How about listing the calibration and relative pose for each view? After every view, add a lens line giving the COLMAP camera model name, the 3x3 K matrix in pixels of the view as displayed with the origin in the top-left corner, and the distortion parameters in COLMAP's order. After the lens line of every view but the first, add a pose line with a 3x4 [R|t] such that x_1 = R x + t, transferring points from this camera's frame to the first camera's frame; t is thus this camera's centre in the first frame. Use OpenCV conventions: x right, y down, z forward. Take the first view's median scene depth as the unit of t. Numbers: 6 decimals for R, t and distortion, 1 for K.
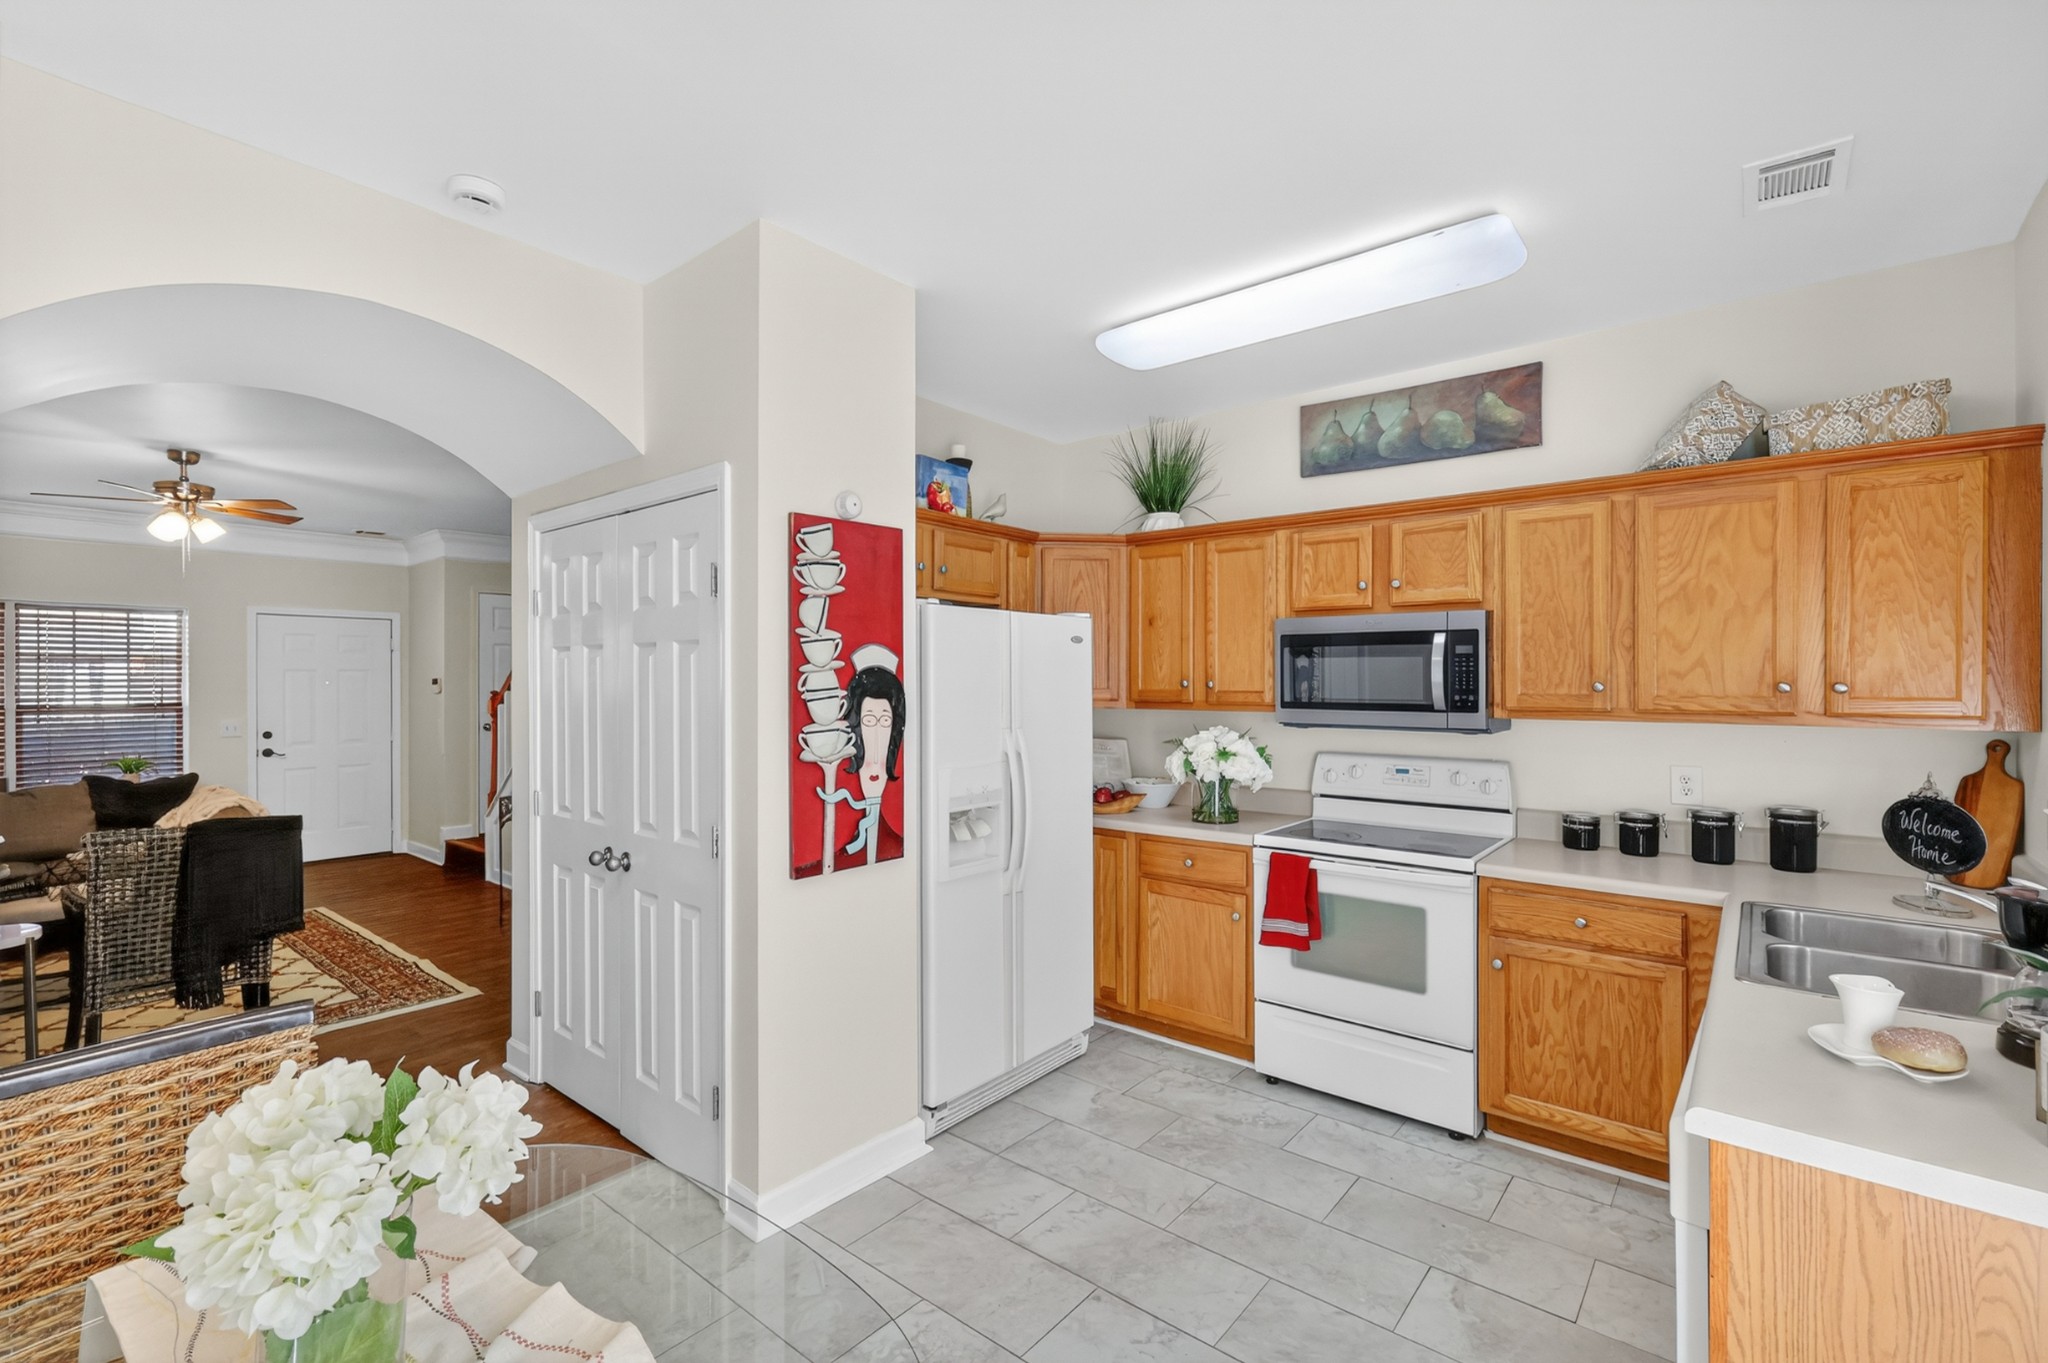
lens RADIAL K [[891.6, 0, 1024.0], [0, 891.6, 681.5], [0, 0, 1]] dist [0.006191, 0.000658]
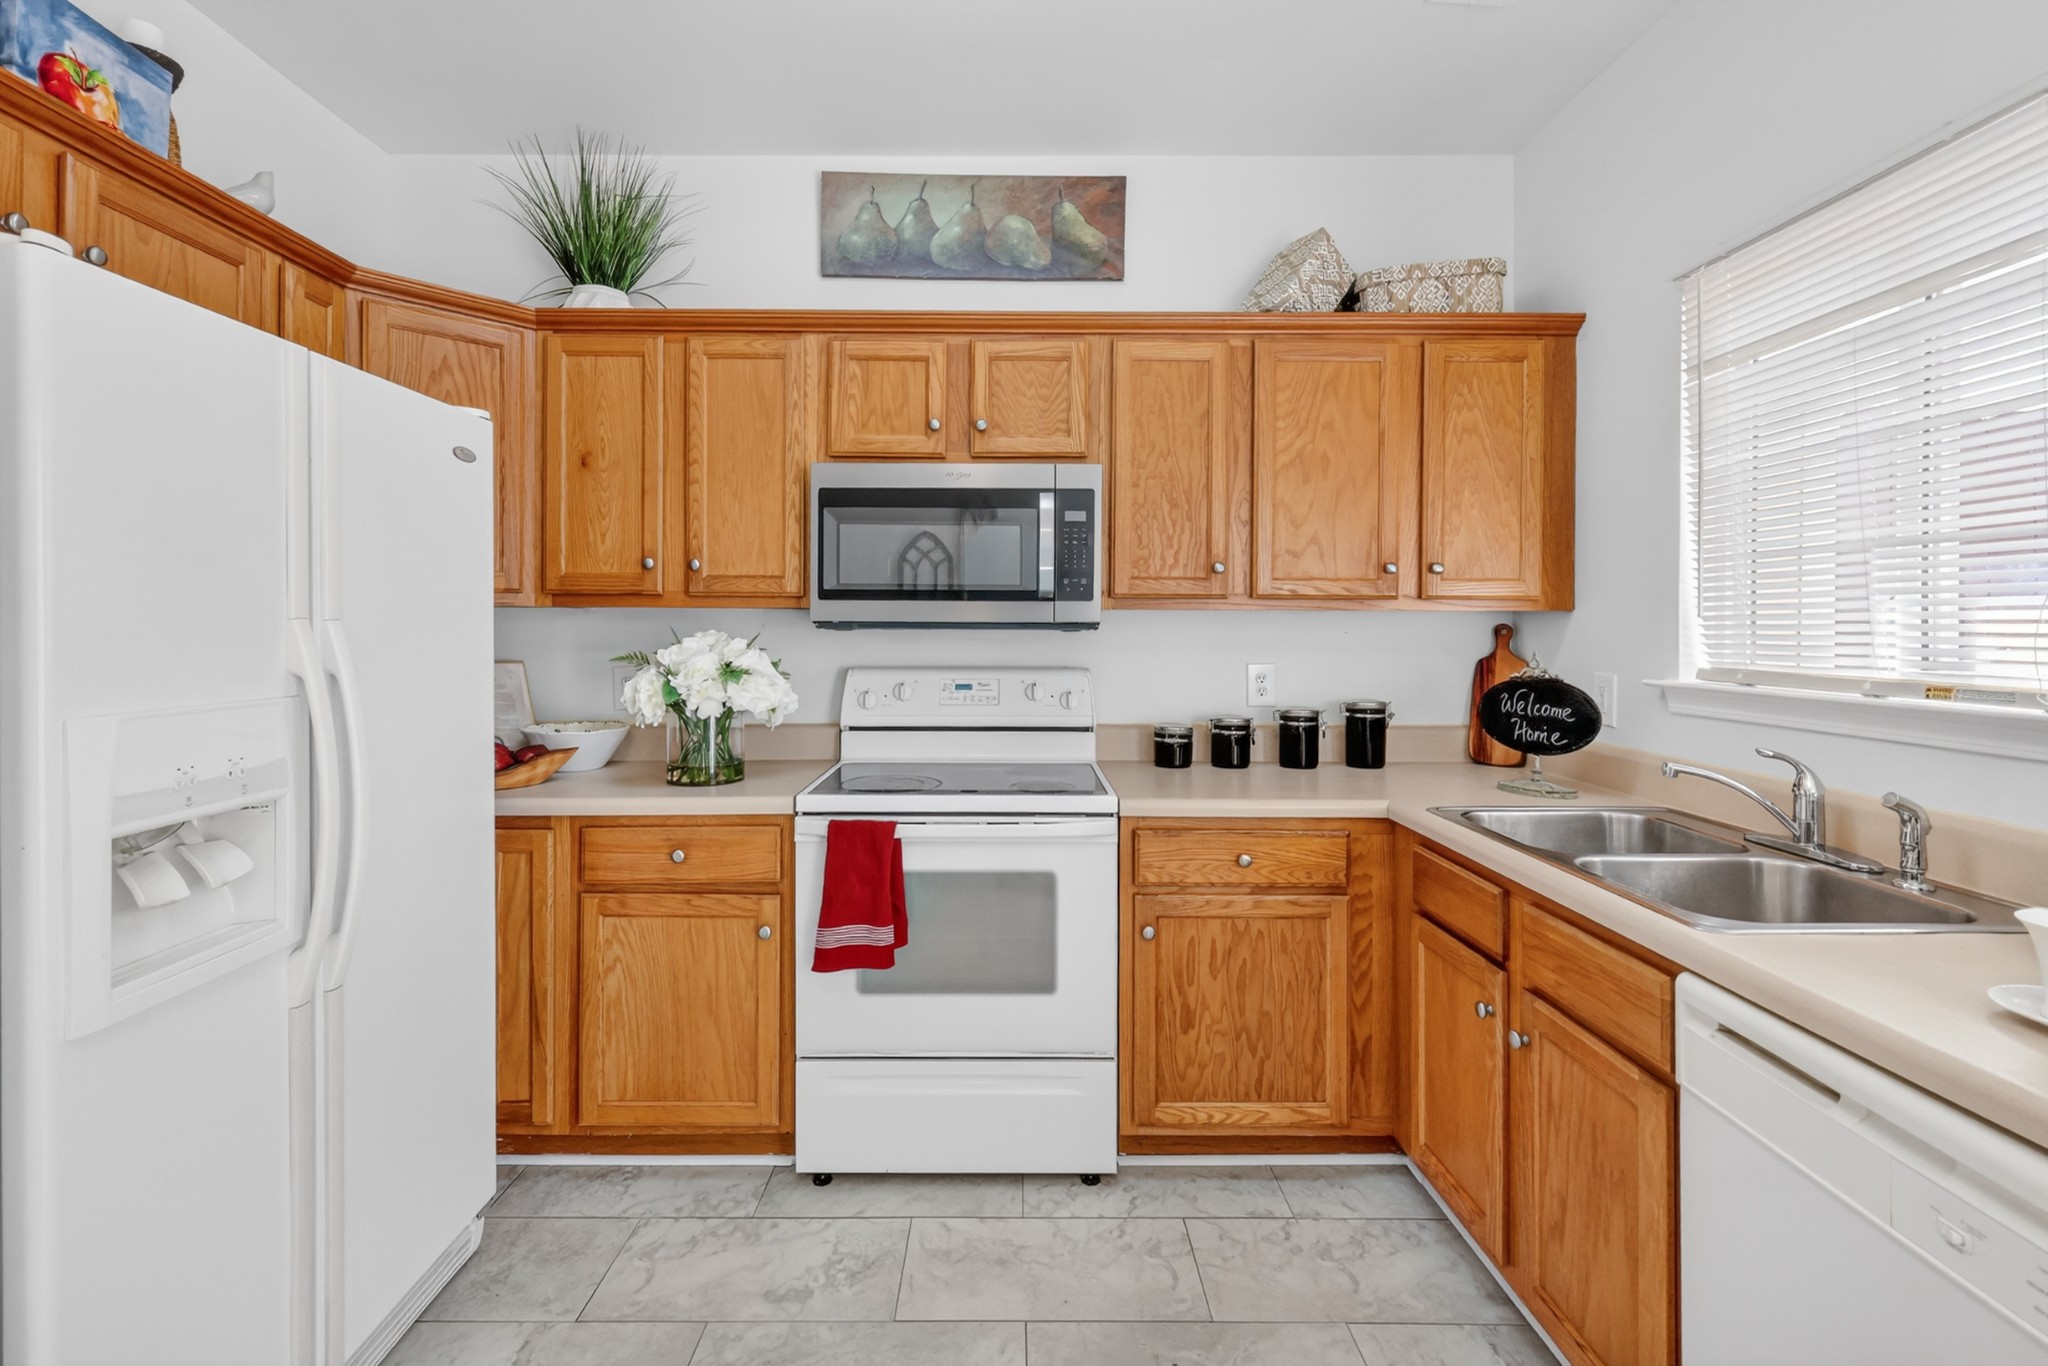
lens RADIAL K [[906.9, 0, 1009.5], [0, 906.9, 627.3], [0, 0, 1]] dist [0.002725, 0.000110]
pose [[0.769483, 0.000815, 0.638666, -0.035787], [-0.003031, 0.999993, 0.002377, 0.055167], [-0.638660, -0.003765, 0.769480, 0.446002]]
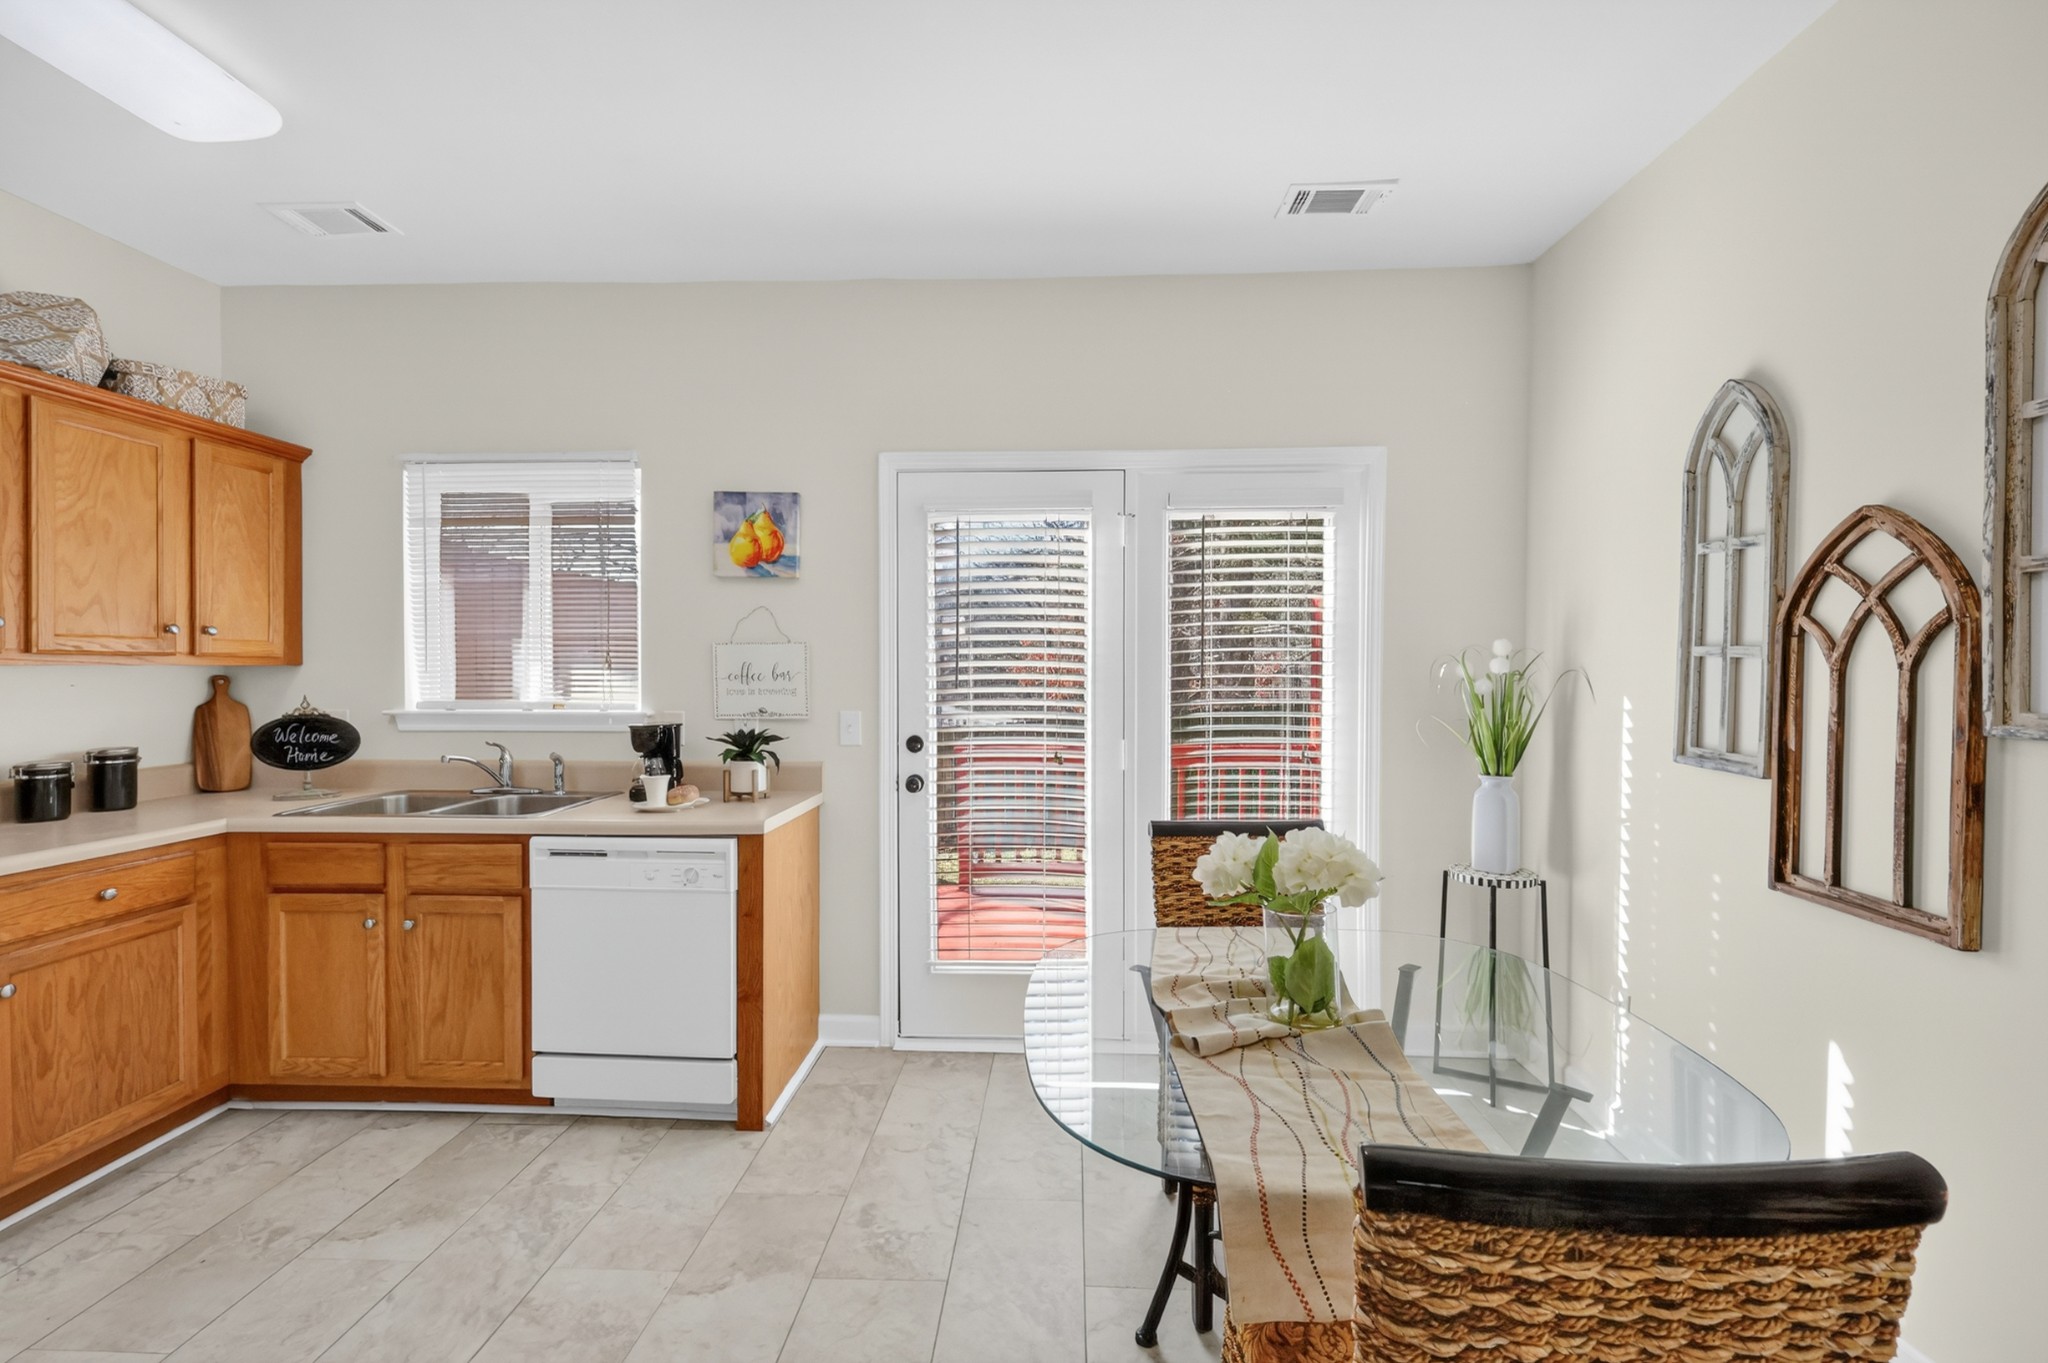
lens RADIAL K [[924.5, 0, 1021.7], [0, 924.5, 674.2], [0, 0, 1]] dist [0.002150, 0.000405]
pose [[-0.591060, -0.006609, 0.806601, -0.525913], [0.001476, 0.999956, 0.009275, 0.043074], [-0.806627, 0.006673, -0.591024, 0.697056]]
